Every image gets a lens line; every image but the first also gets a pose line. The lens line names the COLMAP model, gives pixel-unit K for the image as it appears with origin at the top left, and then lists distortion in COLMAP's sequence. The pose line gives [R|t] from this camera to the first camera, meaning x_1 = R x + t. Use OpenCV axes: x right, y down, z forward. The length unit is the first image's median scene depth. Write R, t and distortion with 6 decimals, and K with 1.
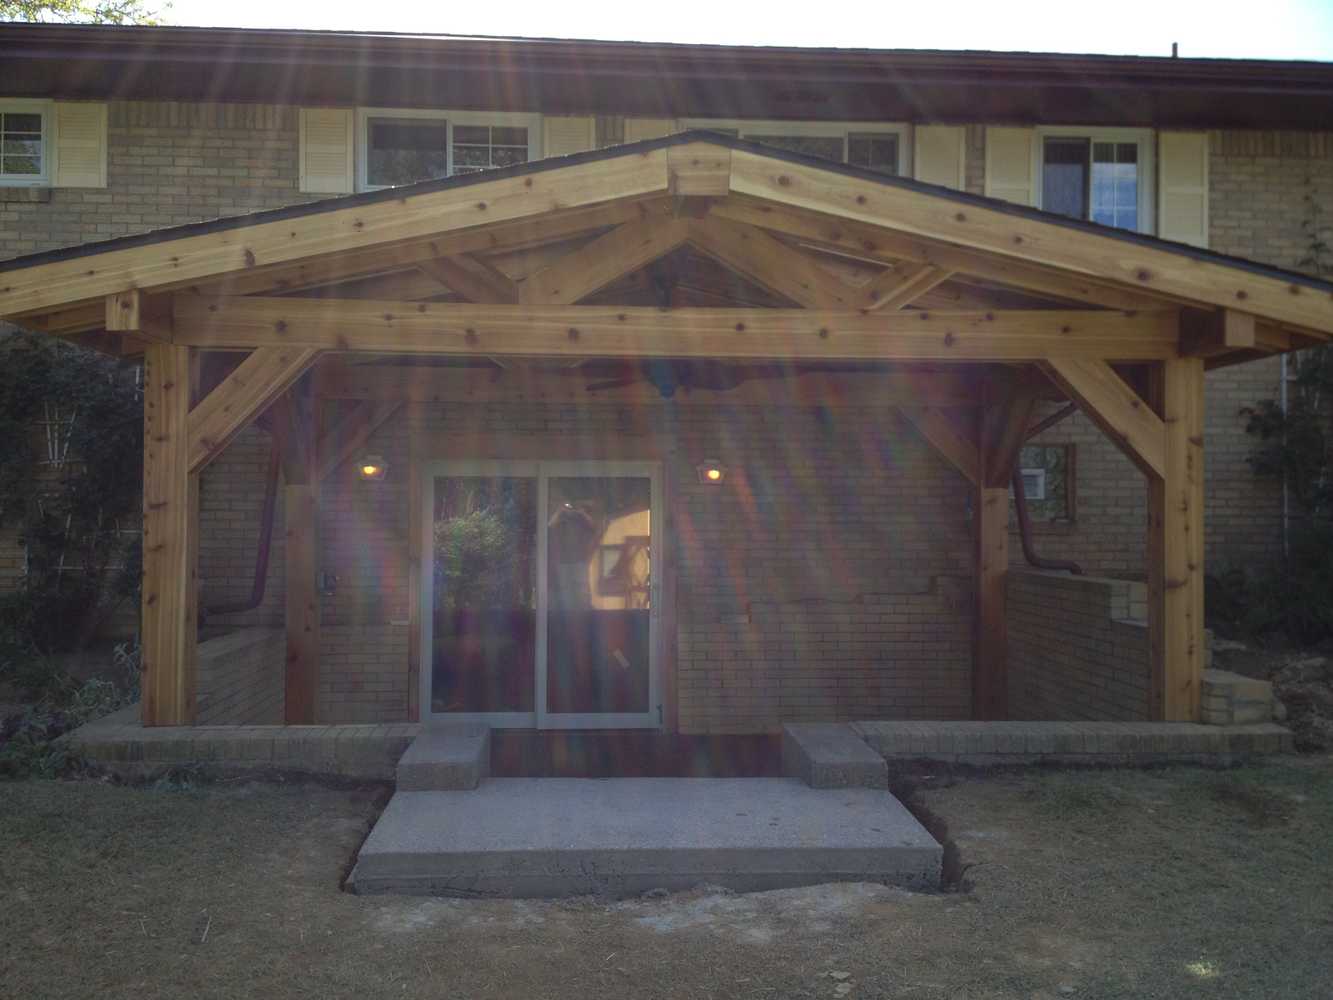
lens RADIAL K [[1245.8, 0, 651.2], [0, 1245.8, 492.1], [0, 0, 1]] dist [0.120363, -0.251817]
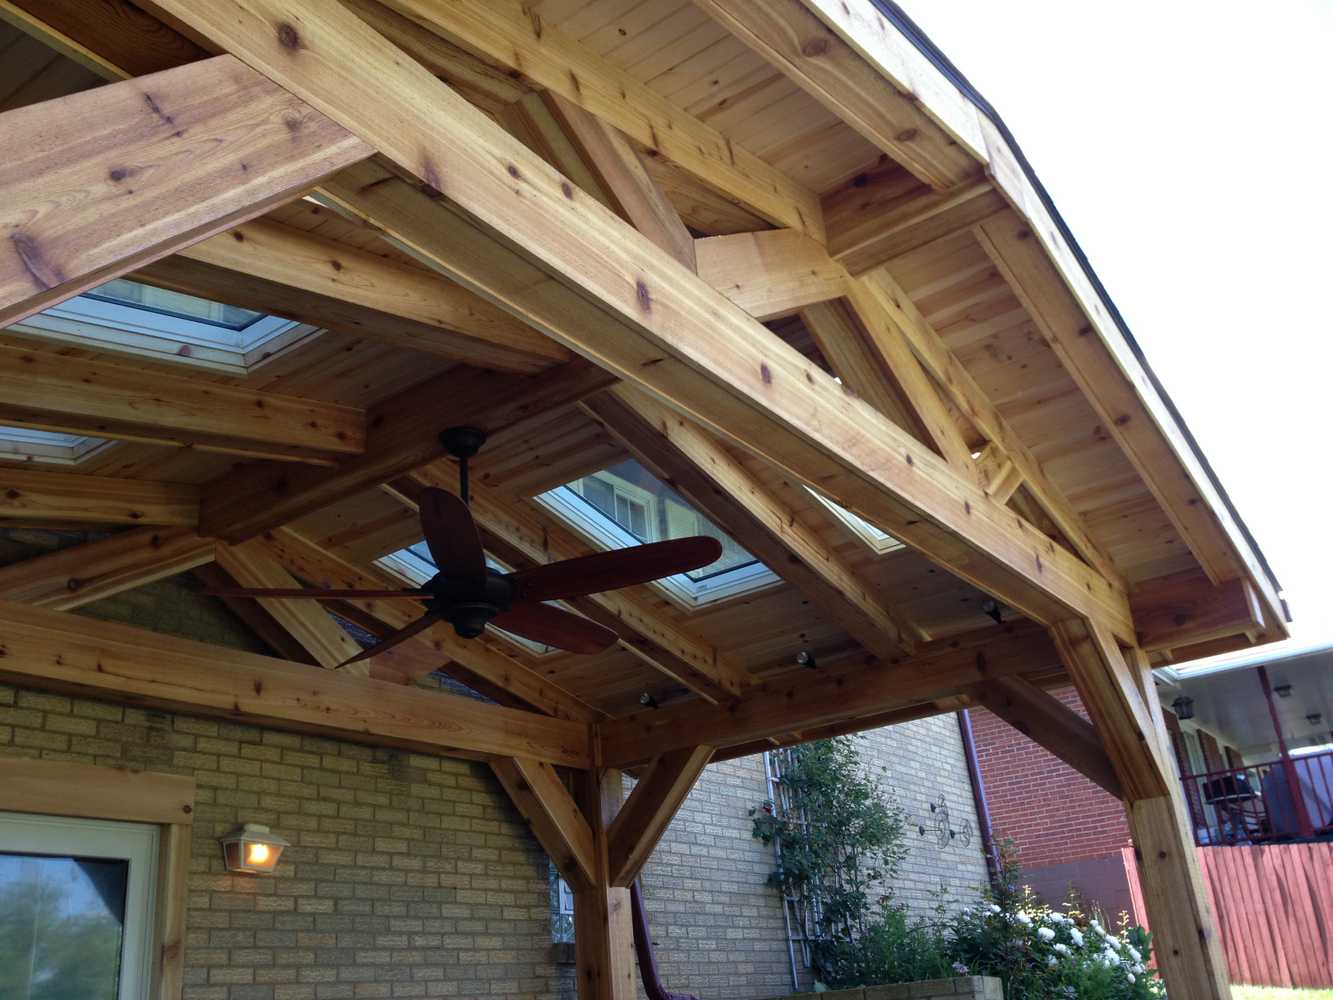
lens RADIAL K [[1242.0, 0, 647.5], [0, 1242.0, 505.5], [0, 0, 1]] dist [0.134718, -0.269681]
pose [[0.632154, 0.249943, 0.733424, -0.430844], [0.073285, 0.923015, -0.377720, 0.099344], [-0.771369, 0.292526, 0.565171, 0.772530]]
